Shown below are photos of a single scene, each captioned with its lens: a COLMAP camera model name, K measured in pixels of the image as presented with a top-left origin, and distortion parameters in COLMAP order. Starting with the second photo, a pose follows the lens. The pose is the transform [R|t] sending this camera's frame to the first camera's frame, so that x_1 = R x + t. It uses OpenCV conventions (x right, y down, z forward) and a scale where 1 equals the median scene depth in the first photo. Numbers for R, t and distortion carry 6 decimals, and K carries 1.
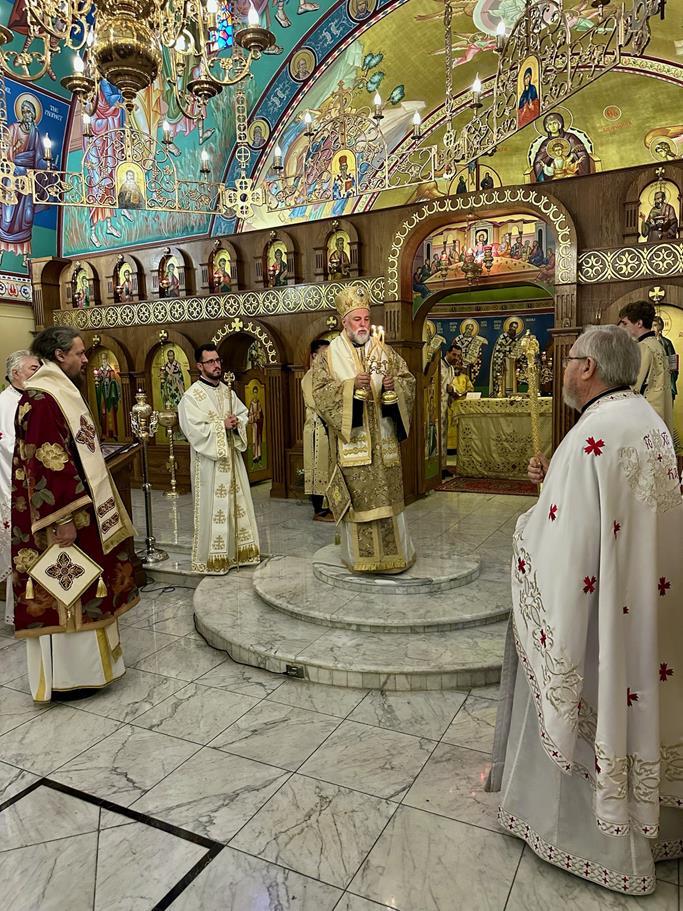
lens RADIAL K [[635.2, 0, 334.6], [0, 635.2, 453.1], [0, 0, 1]] dist [0.136817, -0.236374]
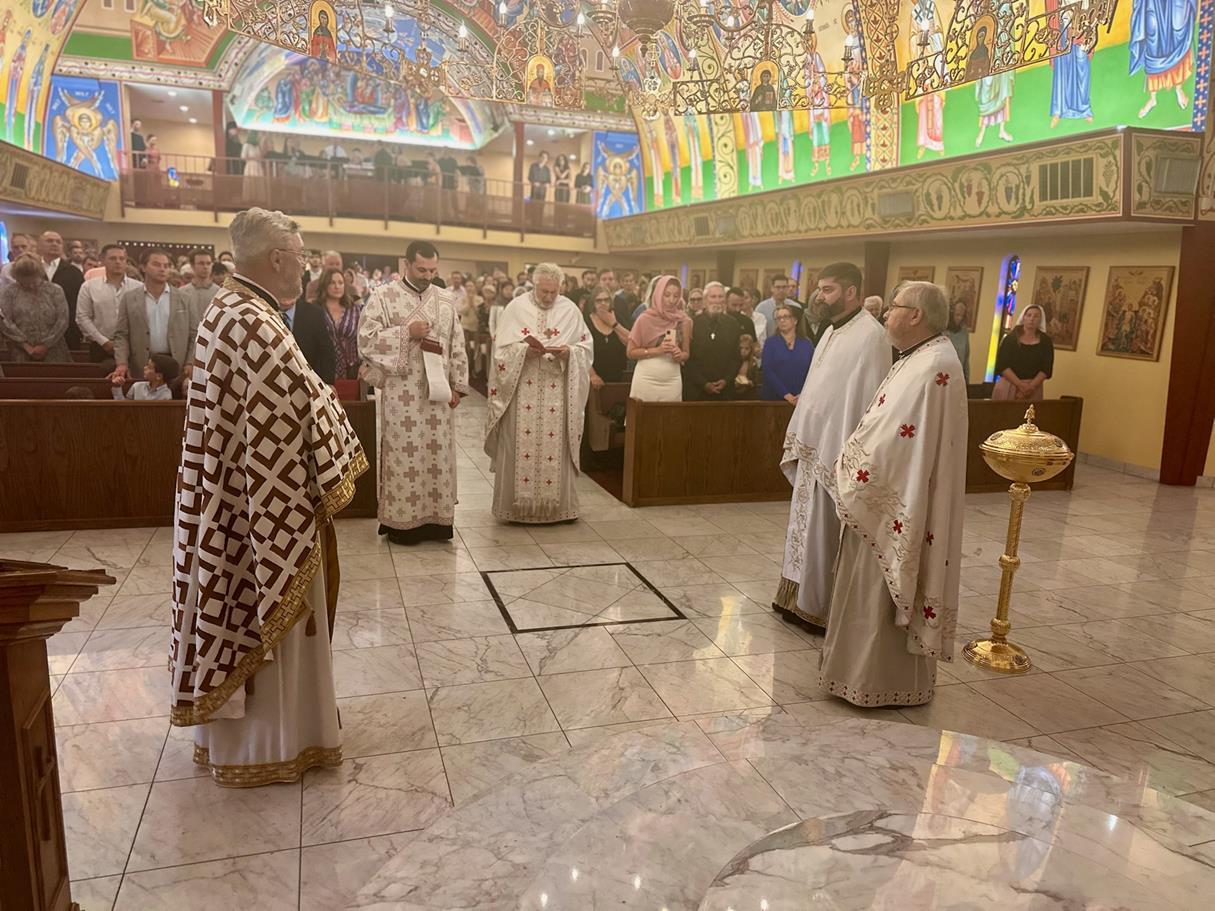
lens RADIAL K [[857.3, 0, 607.9], [0, 857.3, 461.4], [0, 0, 1]] dist [0.034806, -0.042822]
pose [[-0.700782, 0.141509, -0.699199, 0.319745], [-0.099875, 0.951013, 0.292574, -0.106801], [0.706350, 0.274863, -0.652319, 0.778082]]
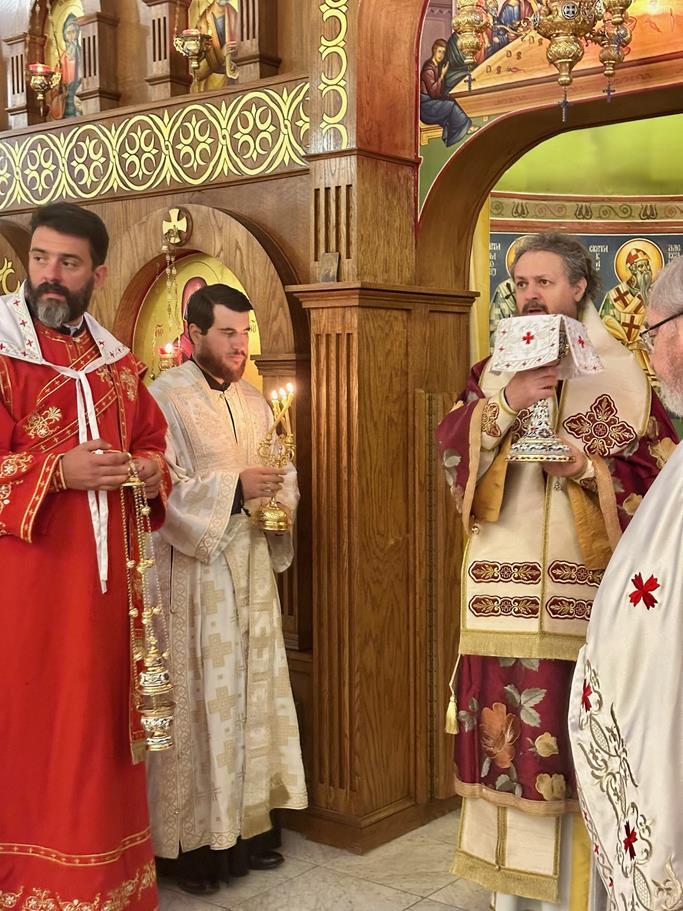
lens RADIAL K [[1265.0, 0, 342.3], [0, 1265.0, 463.2], [0, 0, 1]] dist [0.203079, -0.368020]
pose [[0.981675, 0.034716, -0.187373, 0.222024], [-0.043105, 0.998234, -0.040881, -0.074606], [0.185623, 0.048209, 0.981438, 0.452304]]
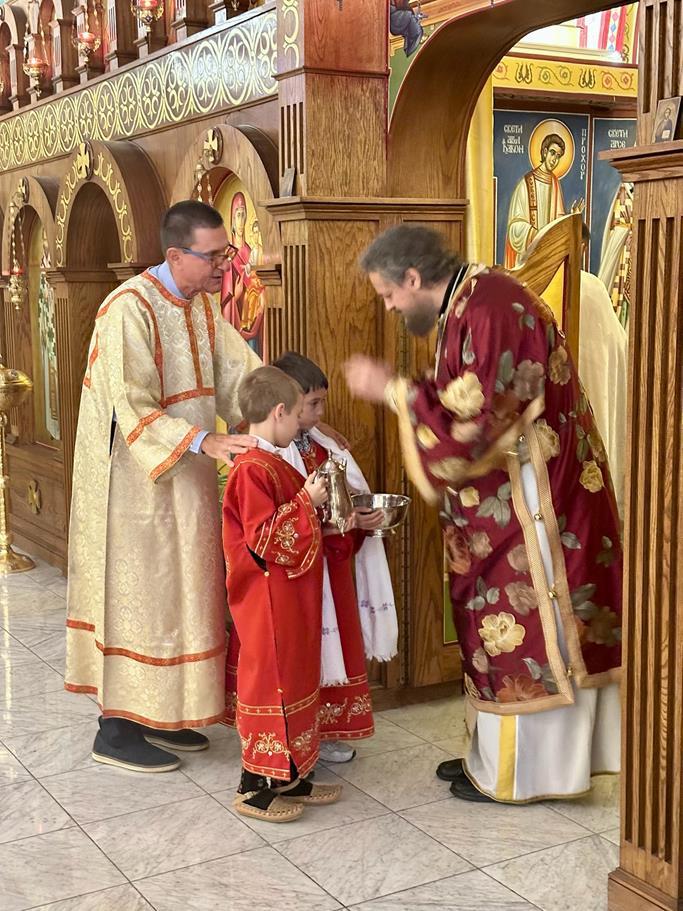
lens RADIAL K [[1266.6, 0, 328.6], [0, 1266.6, 449.4], [0, 0, 1]] dist [0.207586, -0.412128]
pose [[0.841993, 0.088209, -0.532228, 0.479626], [-0.072054, 0.996091, 0.051097, -0.092716], [0.534654, -0.004674, 0.845058, 0.506872]]
